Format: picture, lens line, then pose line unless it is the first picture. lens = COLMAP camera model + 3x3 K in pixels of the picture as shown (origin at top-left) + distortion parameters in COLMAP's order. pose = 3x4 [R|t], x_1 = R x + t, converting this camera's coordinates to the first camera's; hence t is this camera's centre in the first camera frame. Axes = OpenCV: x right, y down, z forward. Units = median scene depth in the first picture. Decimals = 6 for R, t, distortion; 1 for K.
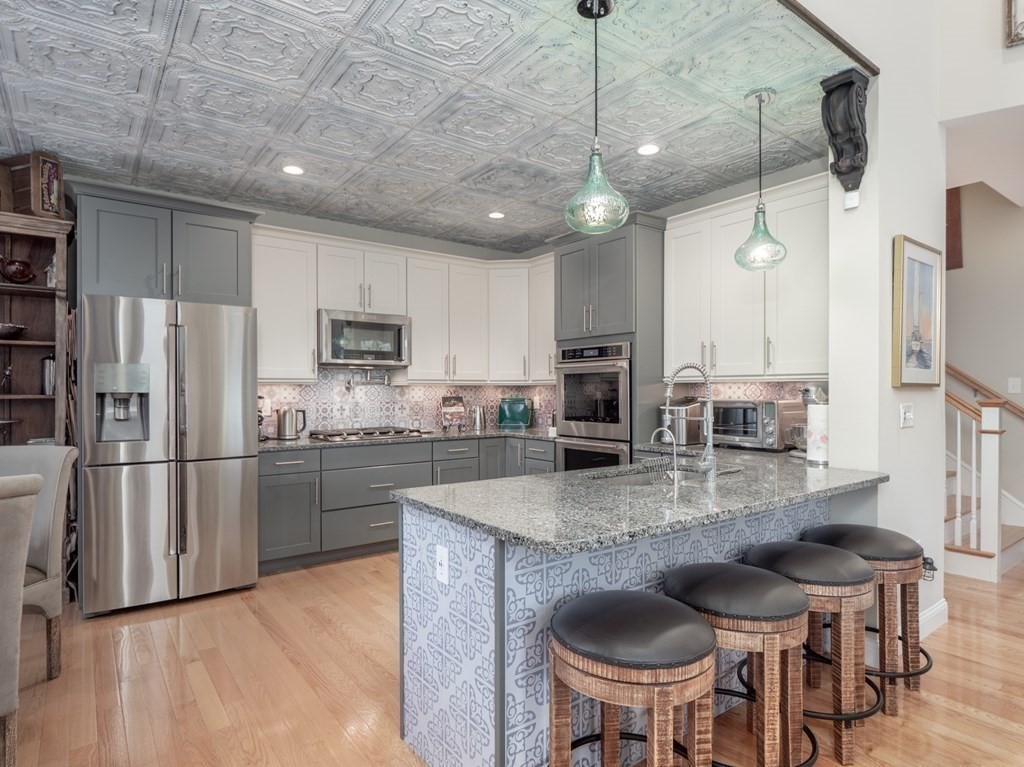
lens RADIAL K [[565.0, 0, 505.8], [0, 565.0, 389.9], [0, 0, 1]] dist [-0.002429, 0.000949]
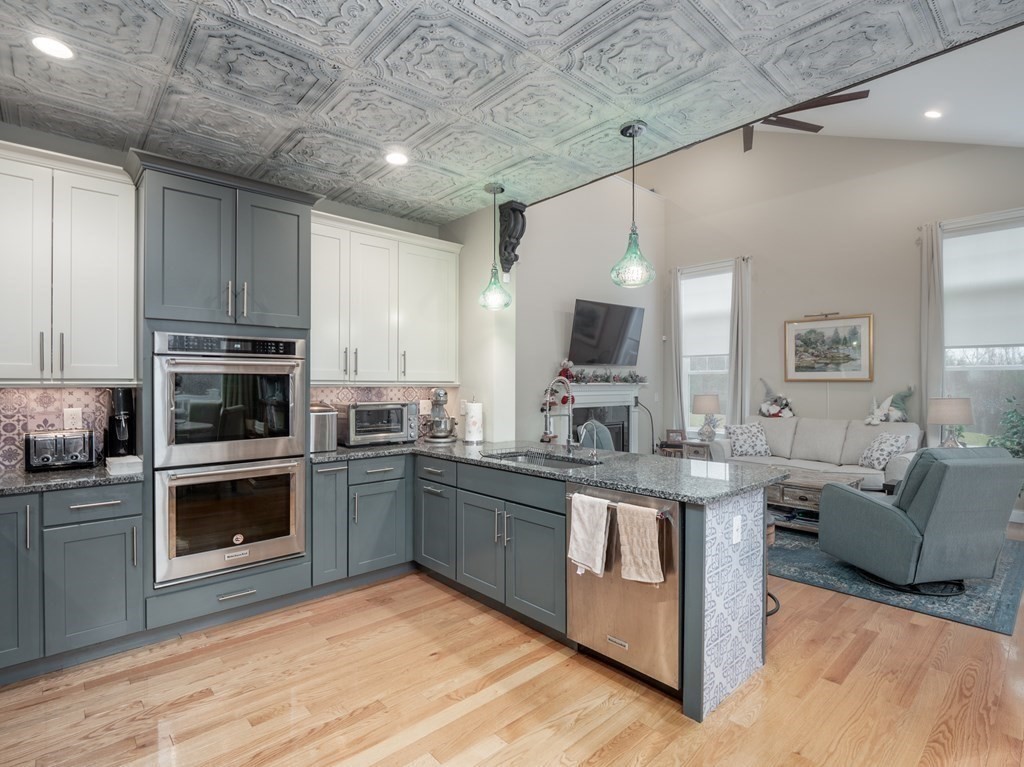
lens RADIAL K [[511.9, 0, 507.1], [0, 511.9, 385.3], [0, 0, 1]] dist [-0.020836, -0.001488]
pose [[-0.085352, 0.003766, 0.996344, -0.589432], [-0.005313, 0.999977, -0.004235, -0.013908], [-0.996337, -0.005655, -0.085330, 0.768260]]
